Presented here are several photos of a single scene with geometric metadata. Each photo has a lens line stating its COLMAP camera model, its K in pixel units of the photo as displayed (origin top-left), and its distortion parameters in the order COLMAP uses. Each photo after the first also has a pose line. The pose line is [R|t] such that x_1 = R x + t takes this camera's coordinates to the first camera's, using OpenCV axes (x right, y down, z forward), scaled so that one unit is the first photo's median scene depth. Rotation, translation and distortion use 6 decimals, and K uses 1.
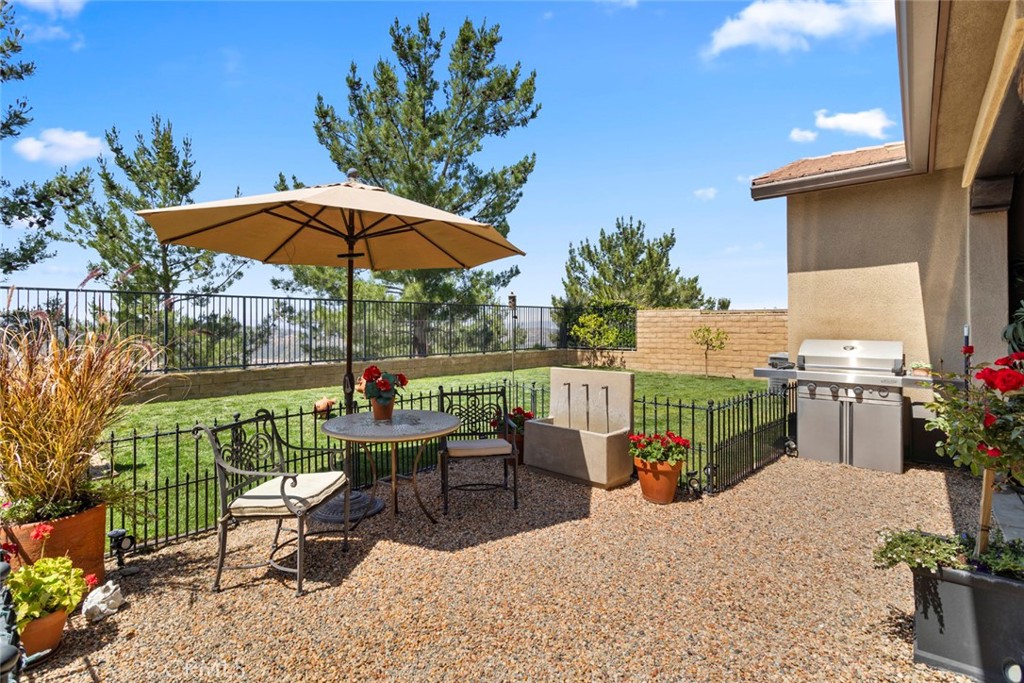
lens RADIAL K [[488.5, 0, 510.1], [0, 488.5, 327.6], [0, 0, 1]] dist [0.000339, -0.000071]
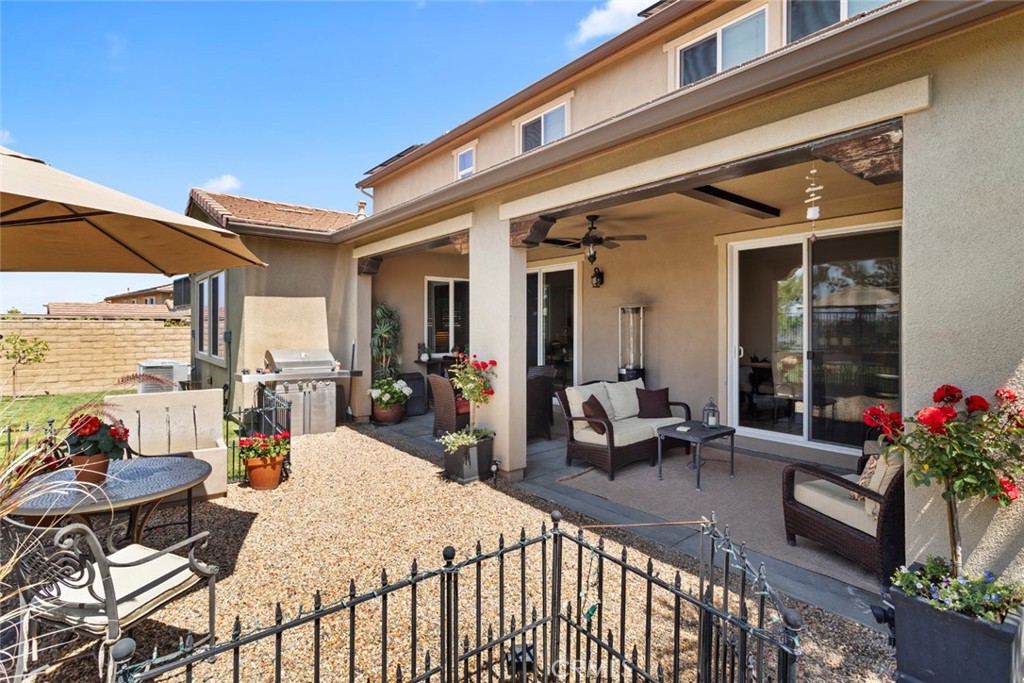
lens RADIAL K [[488.5, 0, 510.1], [0, 488.5, 327.6], [0, 0, 1]] dist [0.000339, -0.000071]
pose [[0.165759, 0.002447, 0.986163, -0.612936], [-0.002460, 0.999995, -0.002068, -0.035868], [-0.986163, -0.002083, 0.165764, 0.151953]]
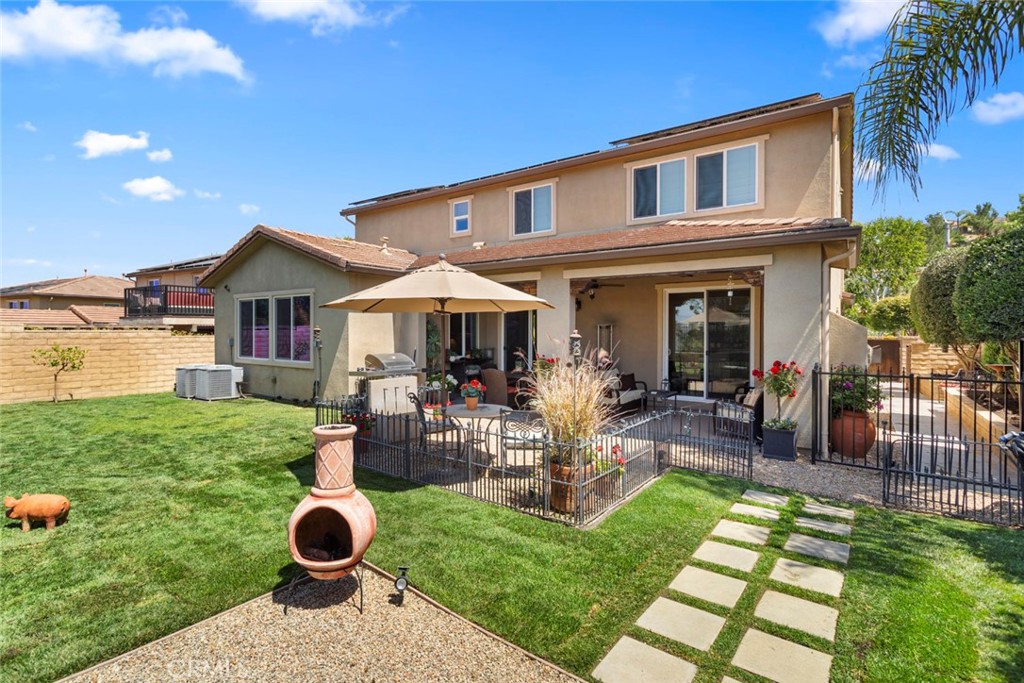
lens RADIAL K [[484.5, 0, 512.0], [0, 484.5, 341.5], [0, 0, 1]] dist [0.000572, 0.000130]
pose [[-0.099114, -0.017088, 0.994929, -1.306304], [-0.001635, 0.999854, 0.017009, -0.057649], [-0.995075, 0.000059, -0.099128, 0.651824]]
